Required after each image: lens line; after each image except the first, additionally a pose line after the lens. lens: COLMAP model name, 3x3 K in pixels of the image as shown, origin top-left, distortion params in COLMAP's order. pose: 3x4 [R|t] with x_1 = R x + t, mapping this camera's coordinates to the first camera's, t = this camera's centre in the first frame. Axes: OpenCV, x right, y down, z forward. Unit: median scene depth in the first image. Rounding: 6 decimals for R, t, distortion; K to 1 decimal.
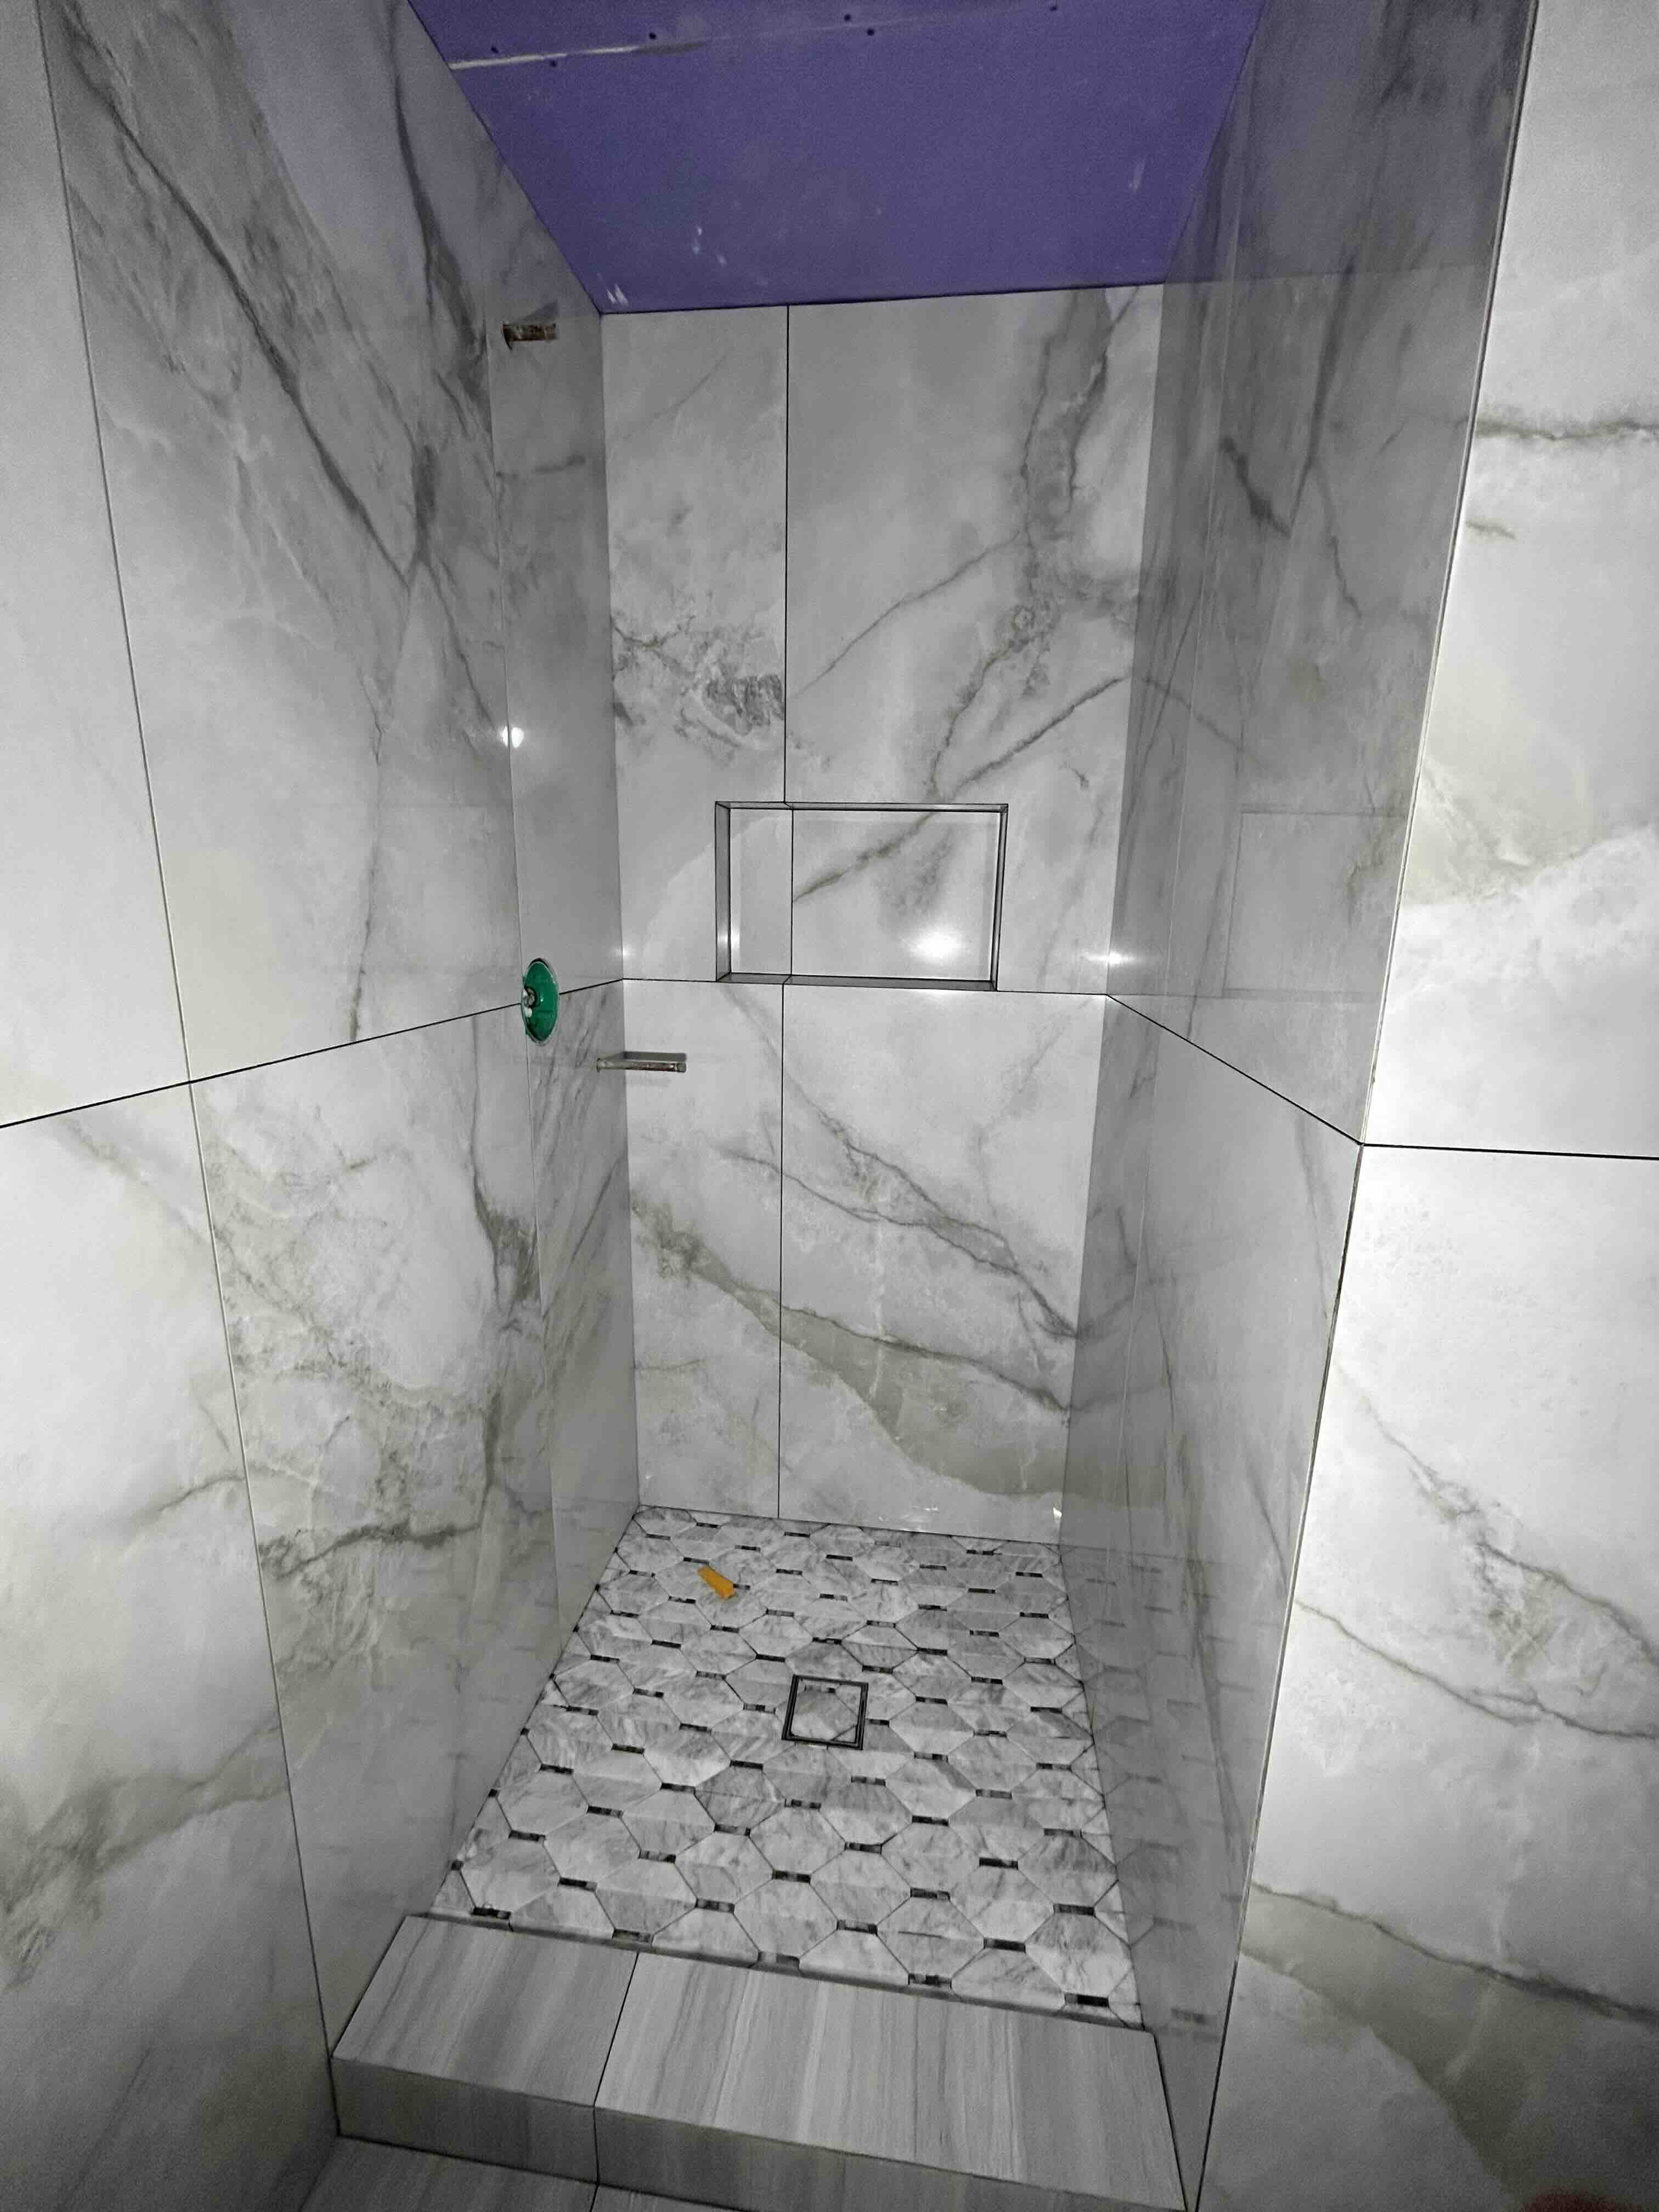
lens RADIAL K [[897.4, 0, 830.8], [0, 897.4, 1097.9], [0, 0, 1]] dist [0.000016, 0.000210]
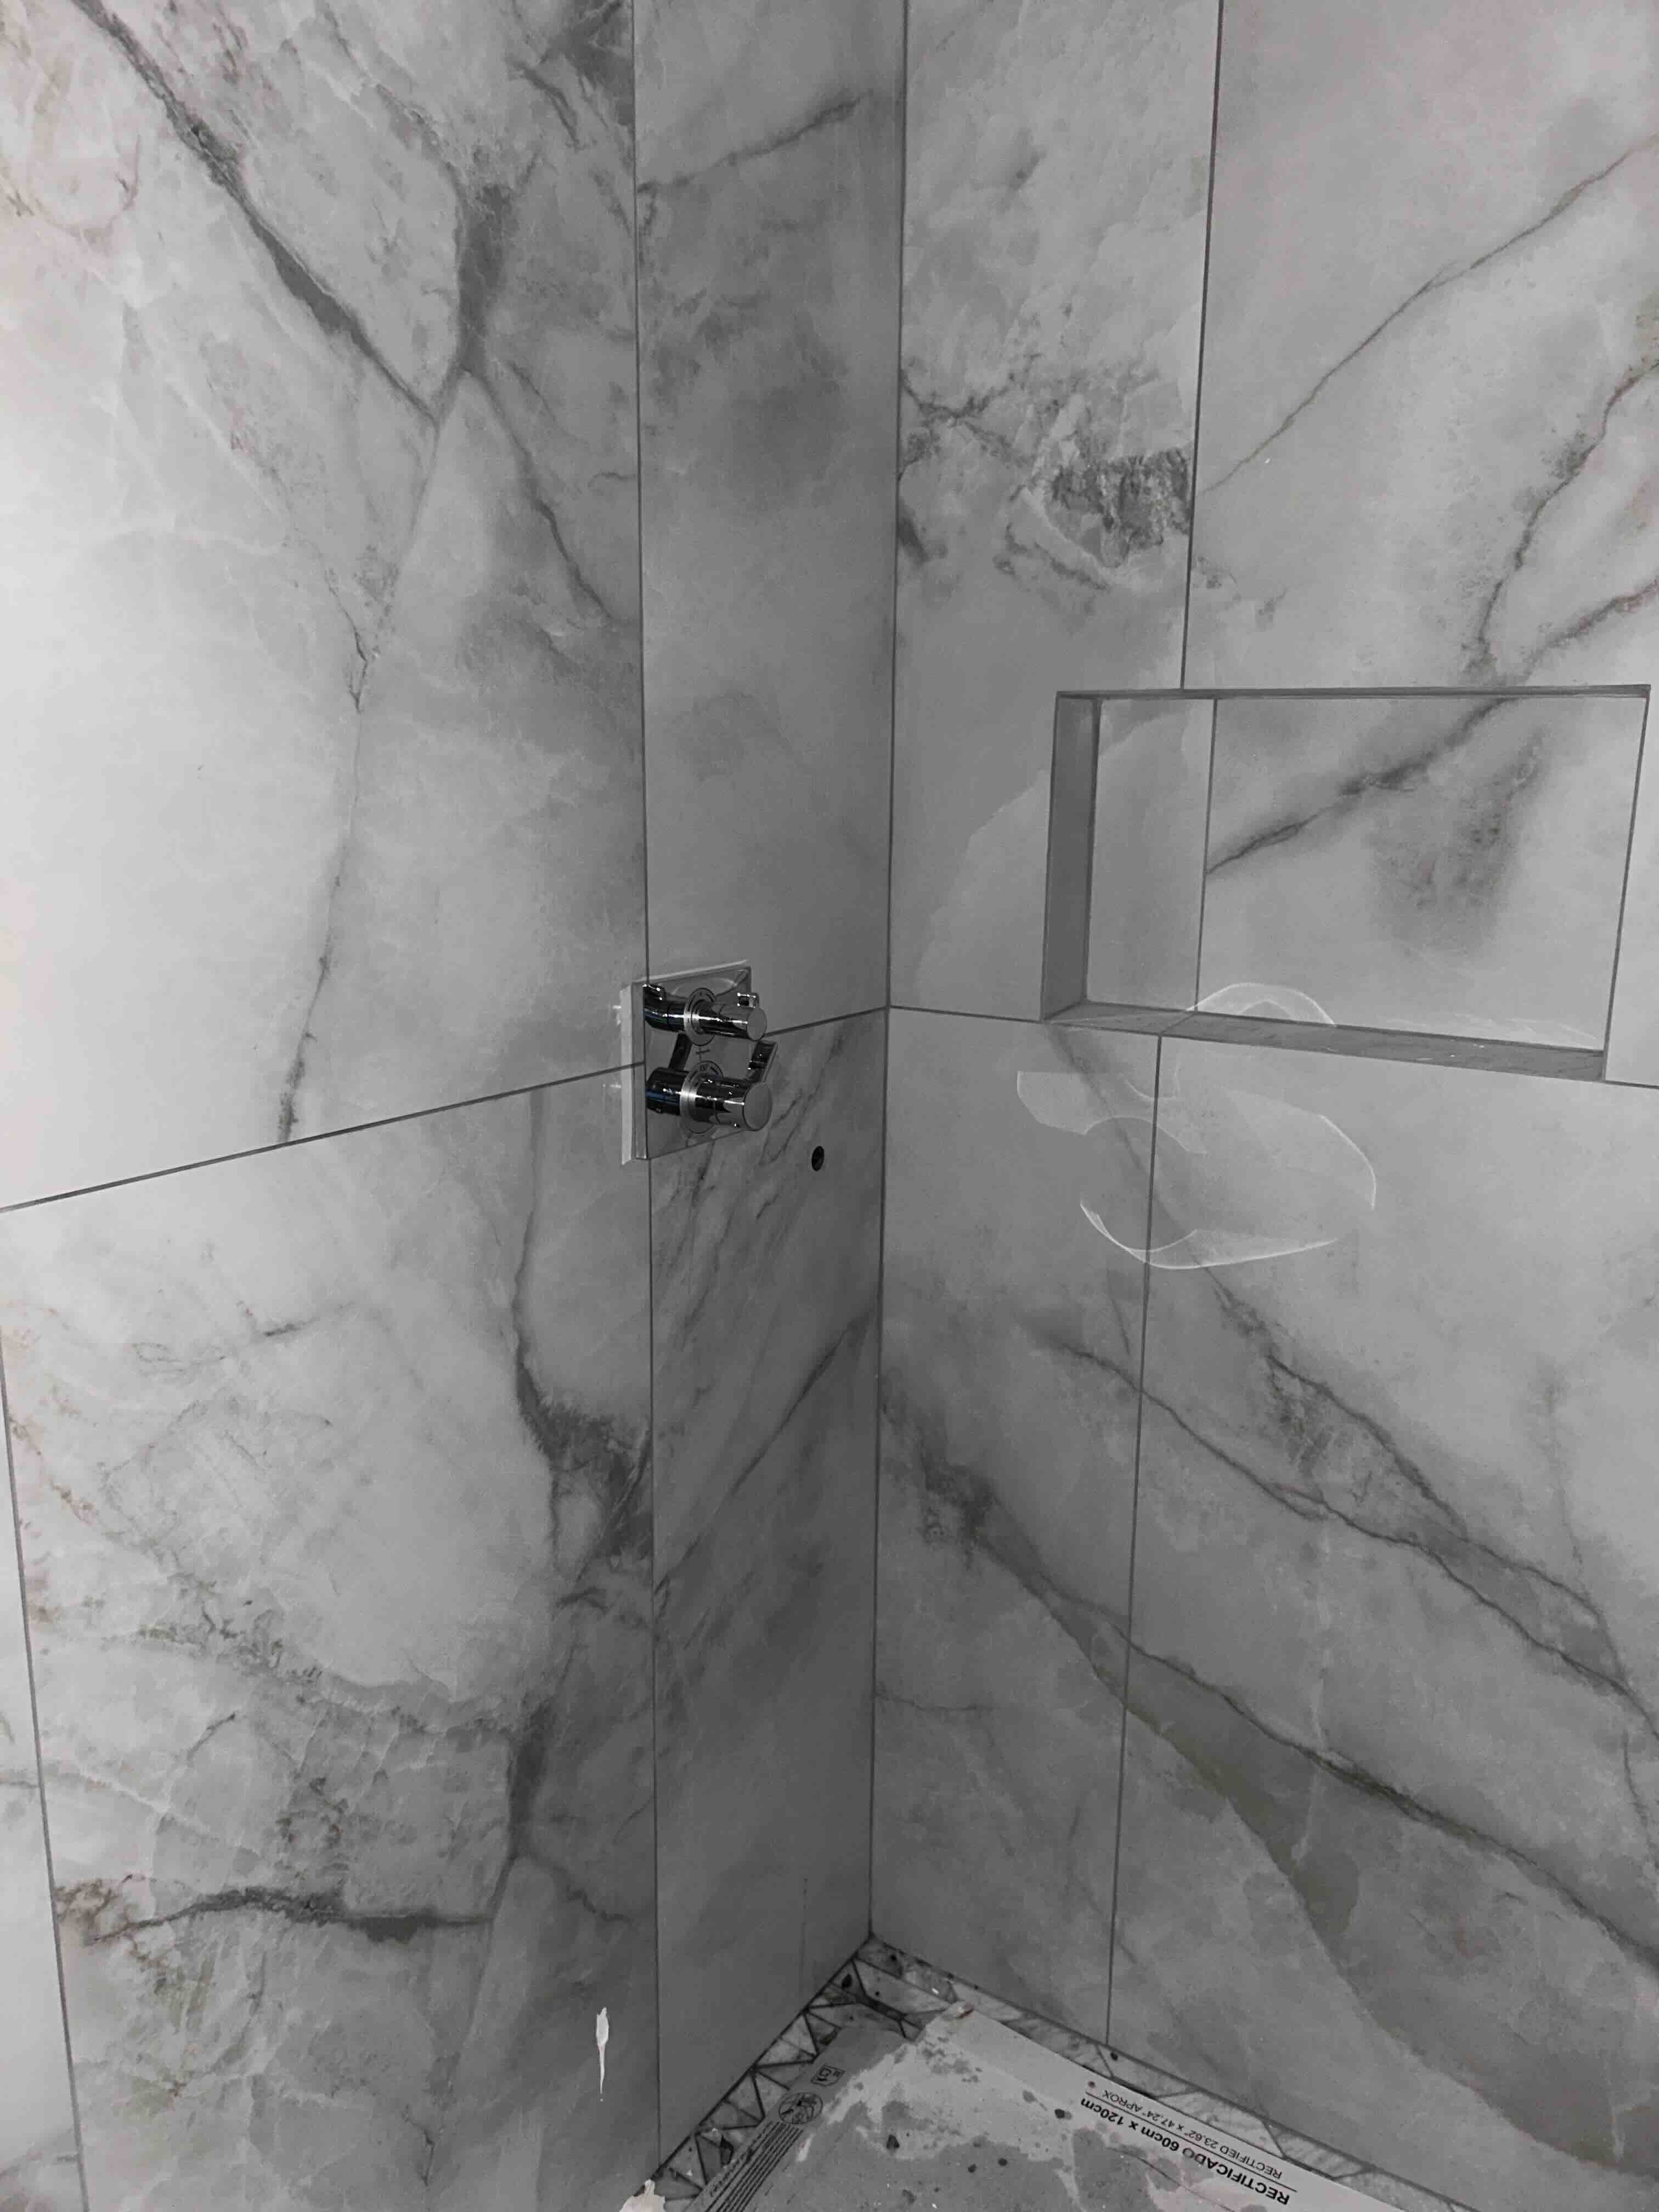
lens RADIAL K [[1665.2, 0, 826.5], [0, 1665.2, 1113.2], [0, 0, 1]] dist [0.054869, -0.065301]
pose [[0.900697, 0.085433, -0.425965, 0.241066], [-0.089623, 0.995923, 0.010238, -0.094556], [0.425103, 0.028955, 0.904682, 0.051044]]
